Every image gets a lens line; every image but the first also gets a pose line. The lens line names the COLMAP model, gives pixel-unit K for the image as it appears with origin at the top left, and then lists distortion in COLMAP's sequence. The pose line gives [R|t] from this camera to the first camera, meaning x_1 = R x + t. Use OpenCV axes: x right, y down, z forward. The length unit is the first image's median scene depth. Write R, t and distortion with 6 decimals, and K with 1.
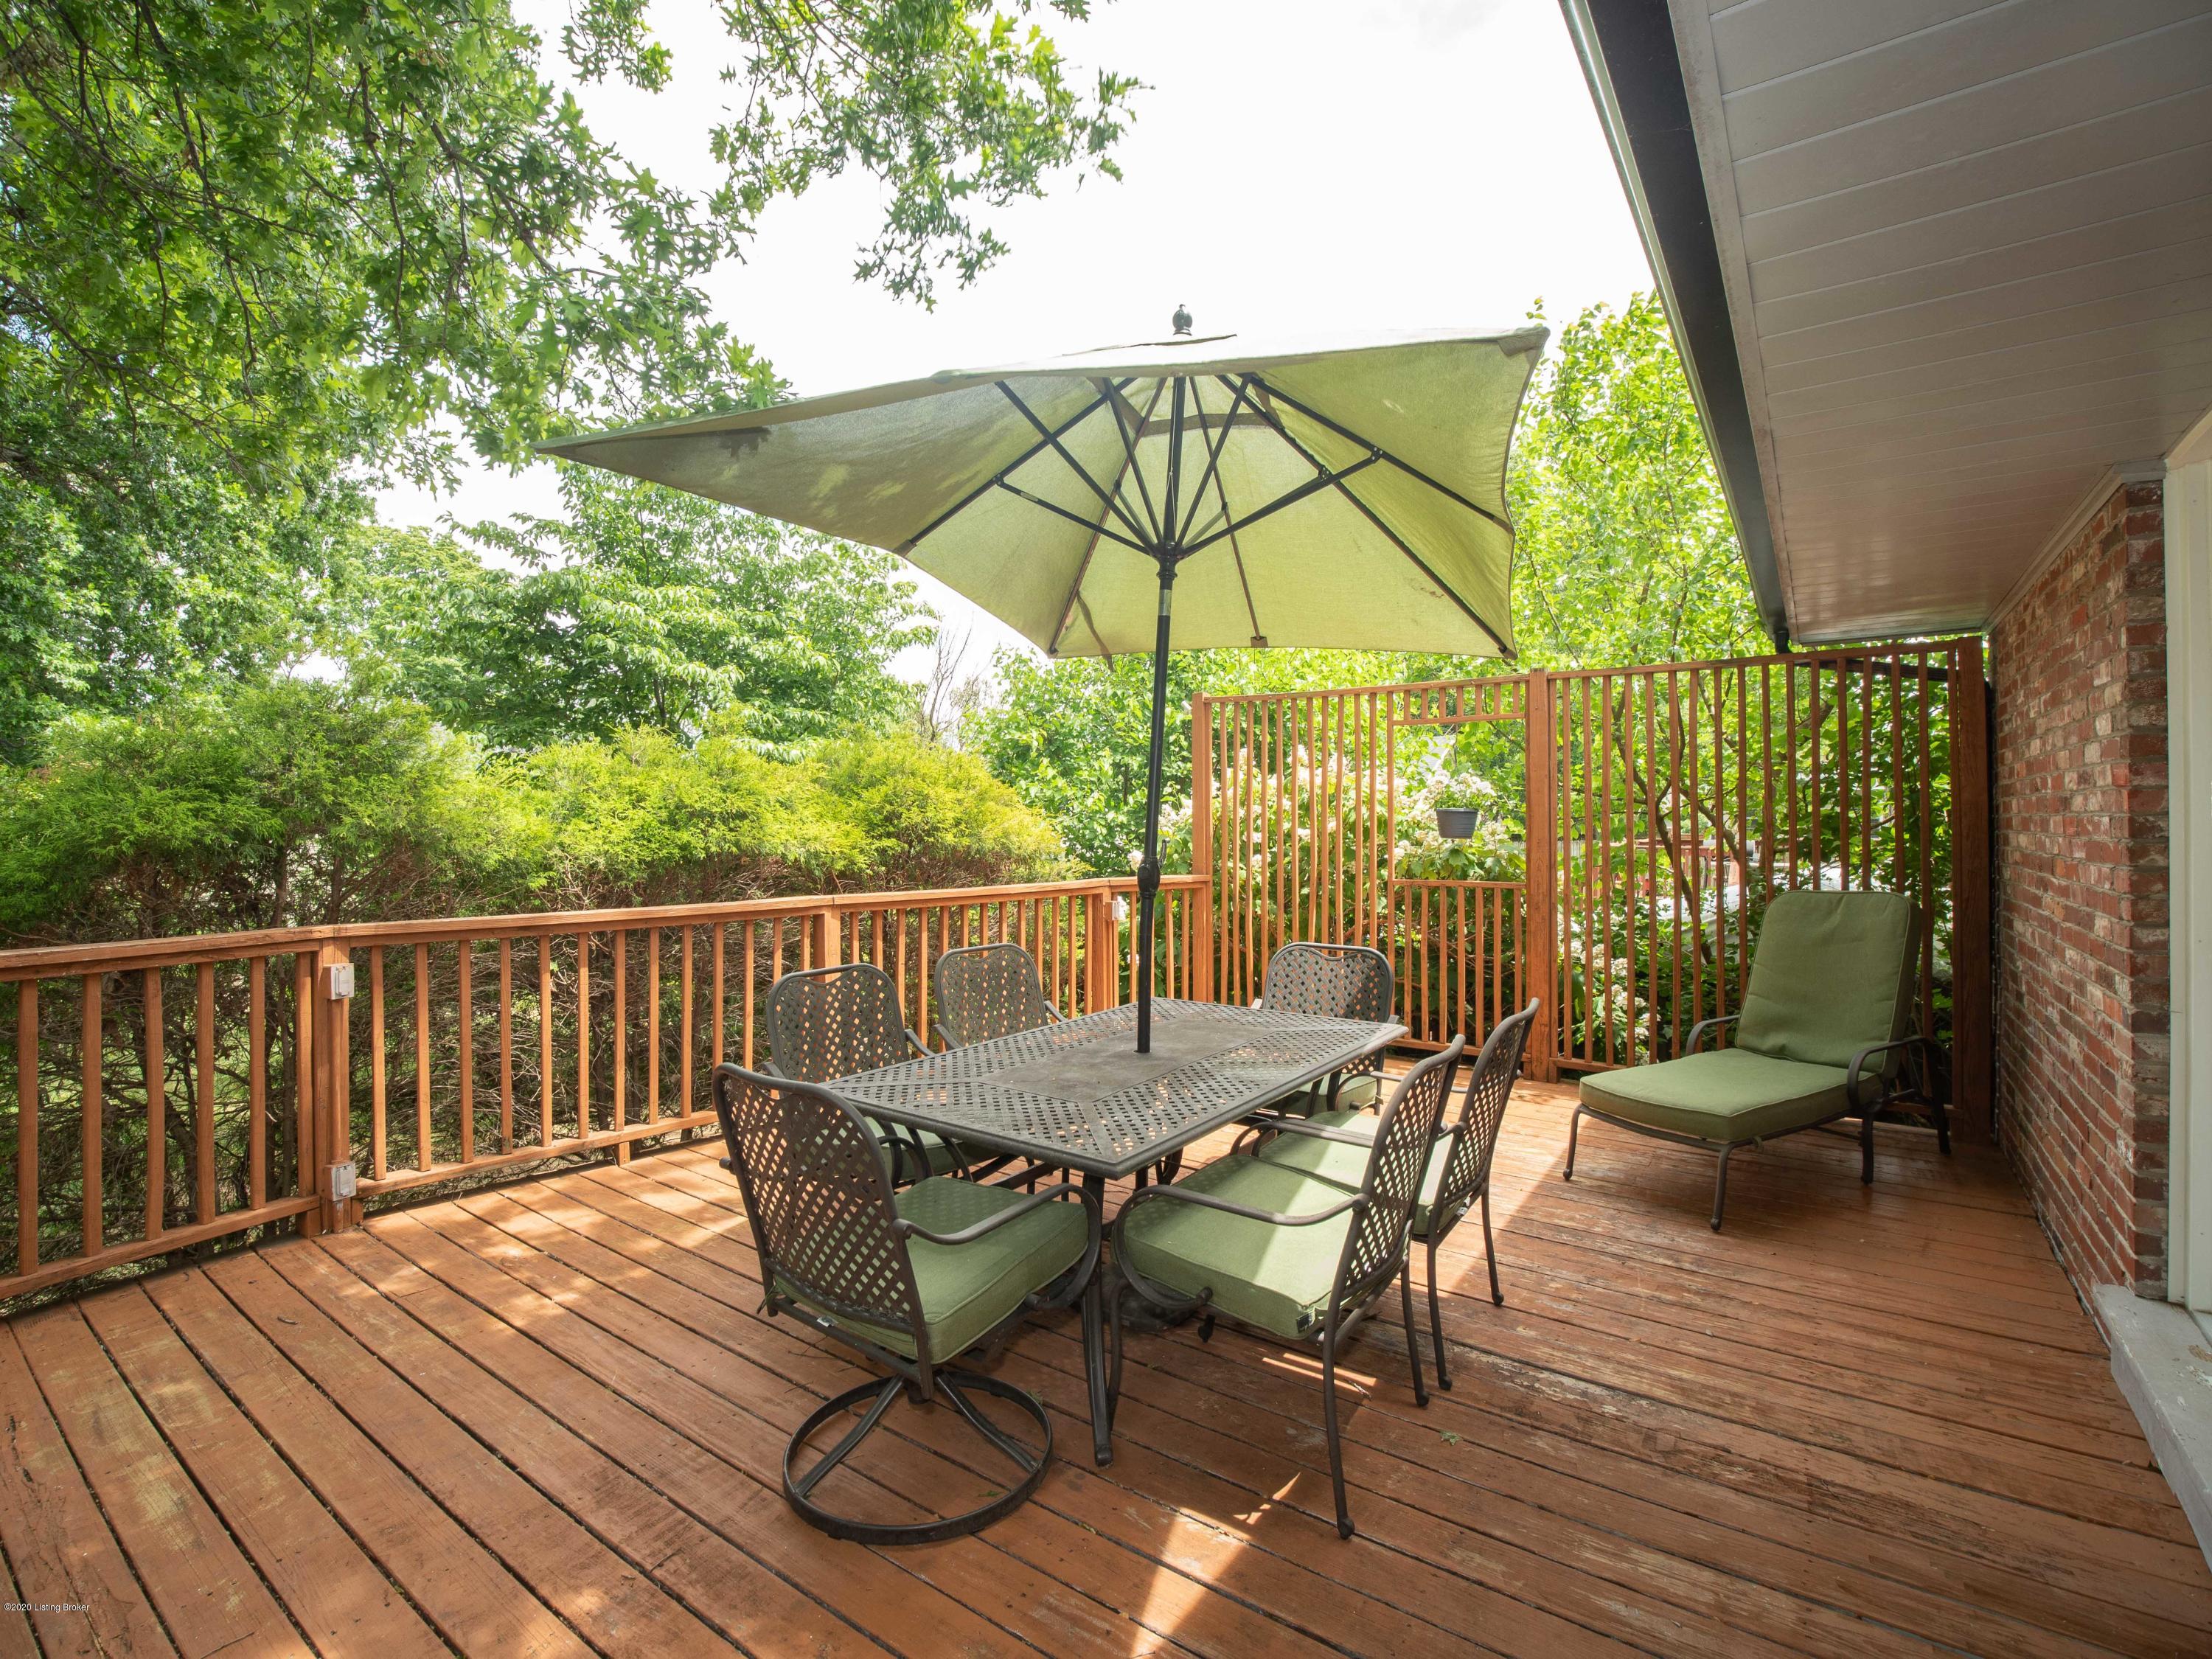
lens RADIAL K [[999.1, 0, 1111.5], [0, 999.1, 834.8], [0, 0, 1]] dist [-0.019475, 0.000242]
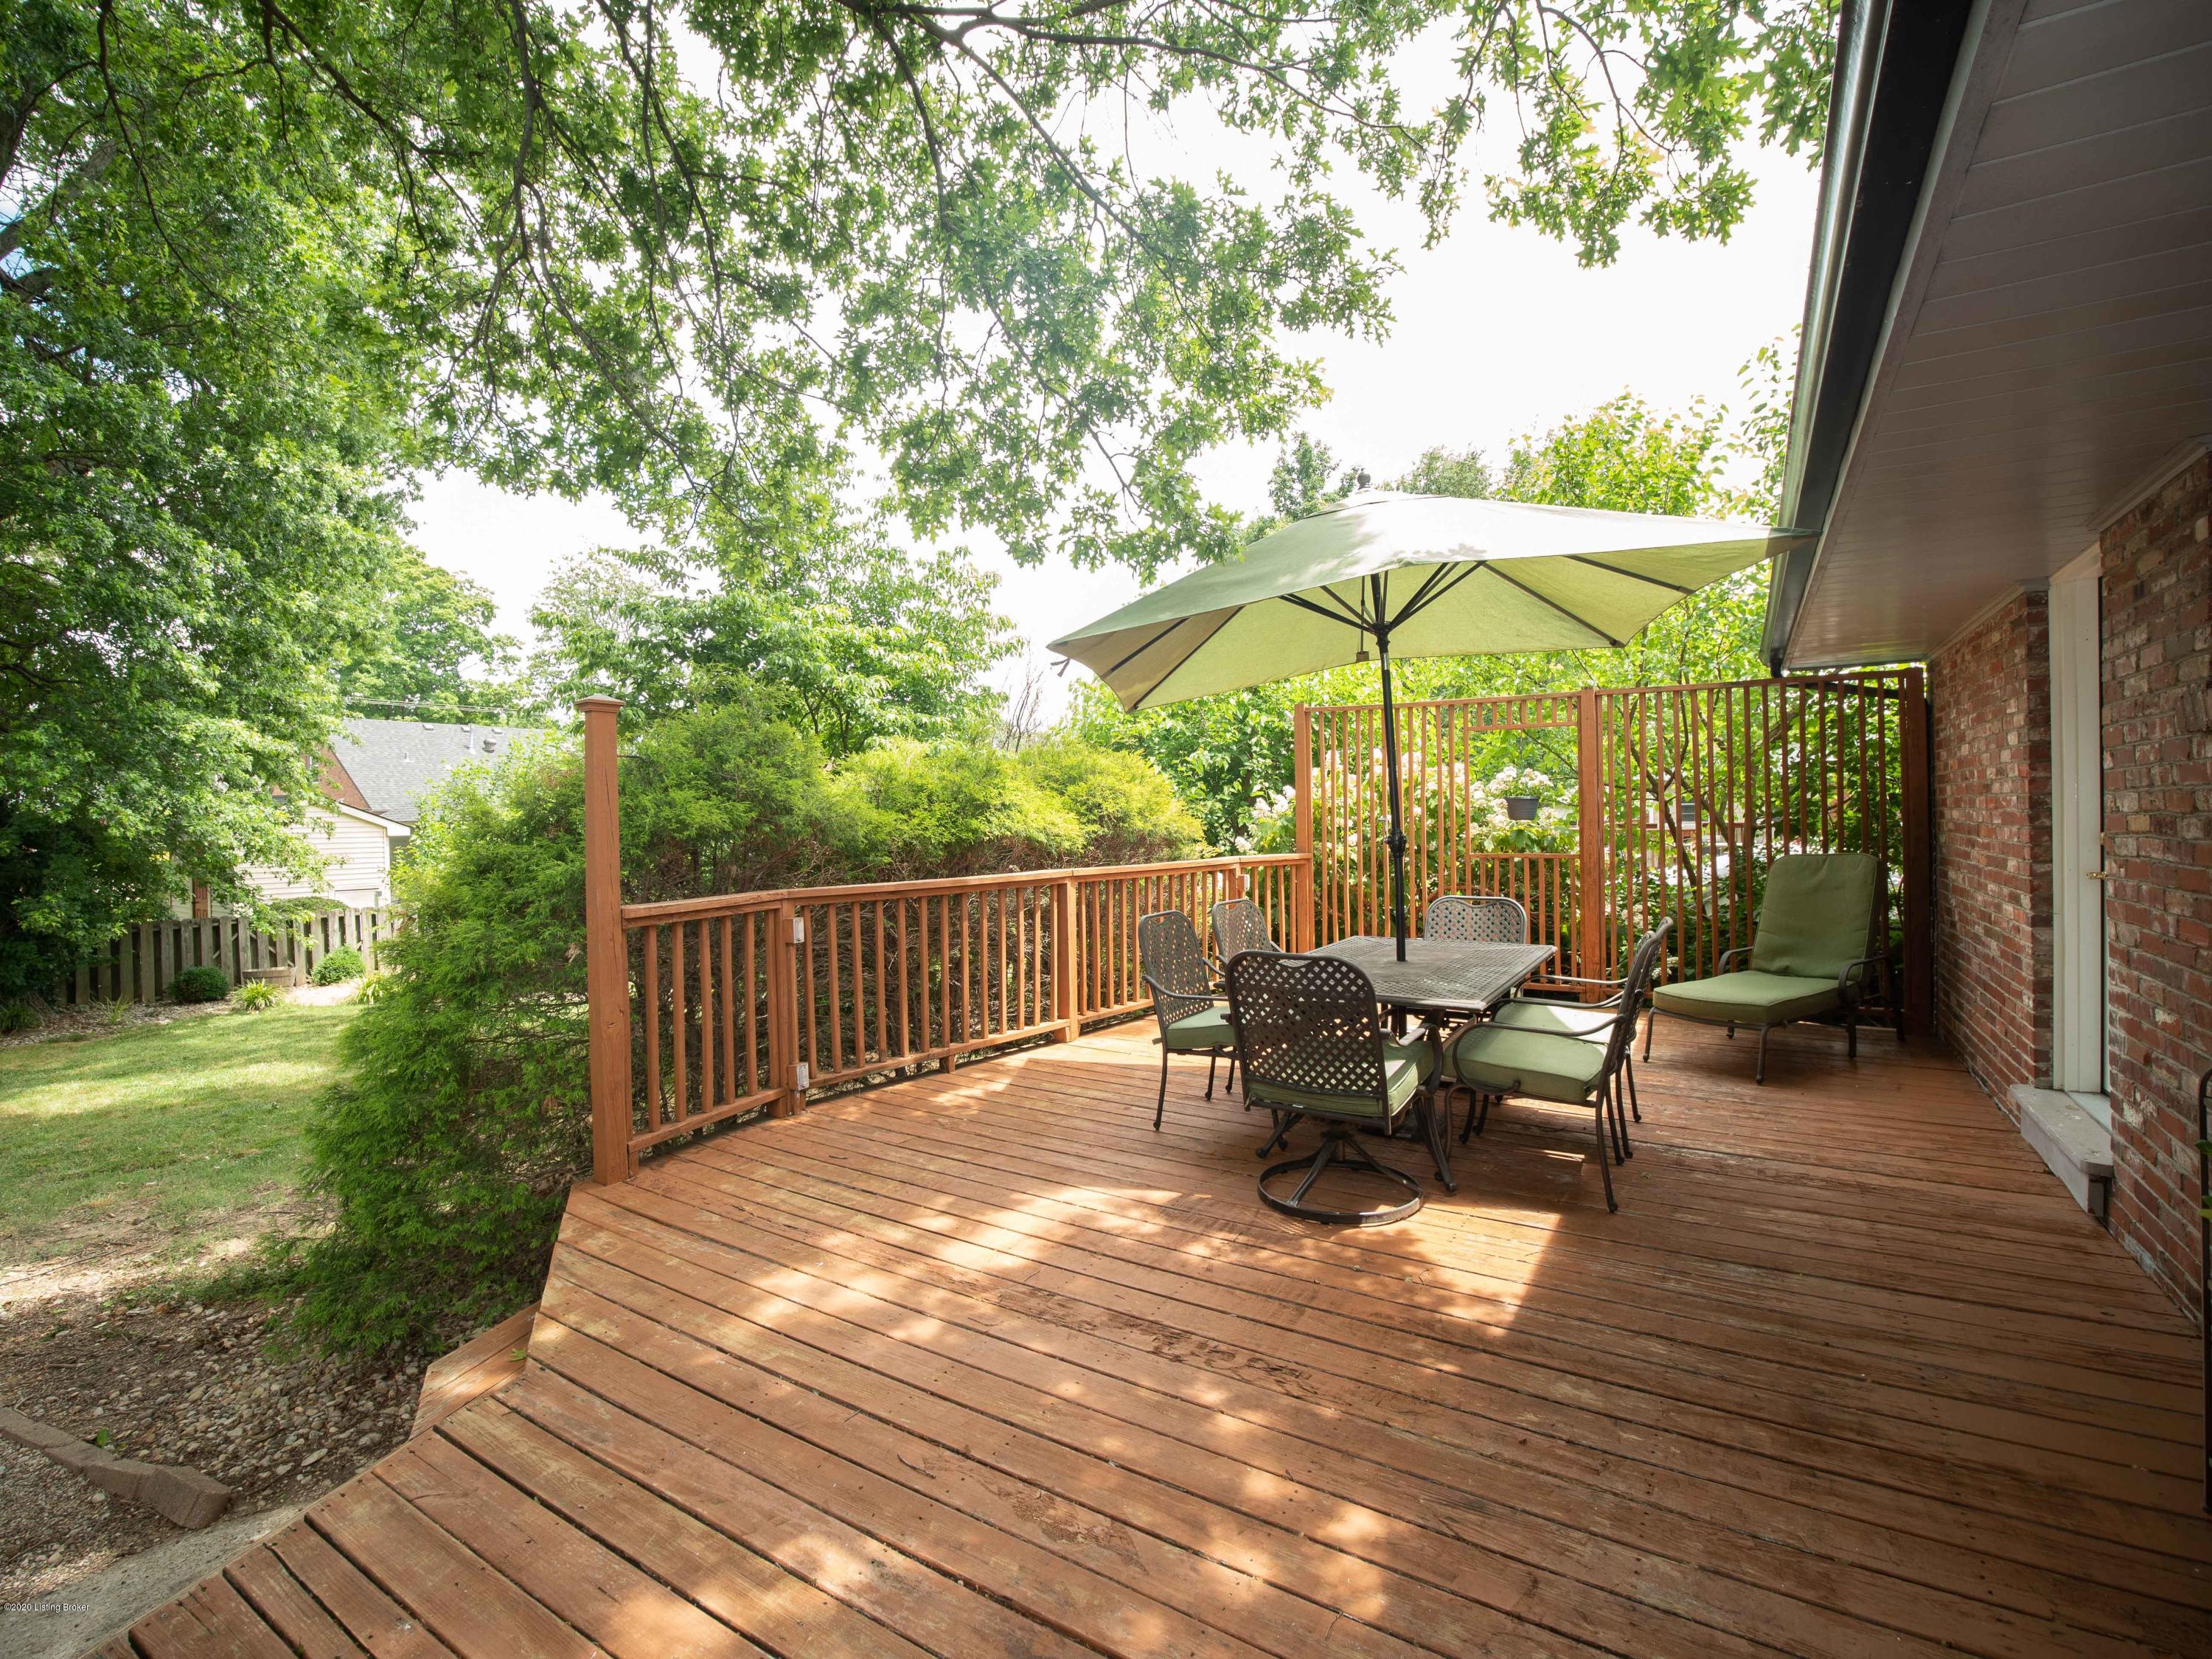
lens RADIAL K [[999.1, 0, 1115.5], [0, 999.1, 837.7], [0, 0, 1]] dist [-0.019475, 0.000242]
pose [[0.997966, -0.011744, 0.062664, -0.336114], [0.011194, 0.999896, 0.009125, 0.011068], [-0.062764, -0.008405, 0.997993, -0.311234]]
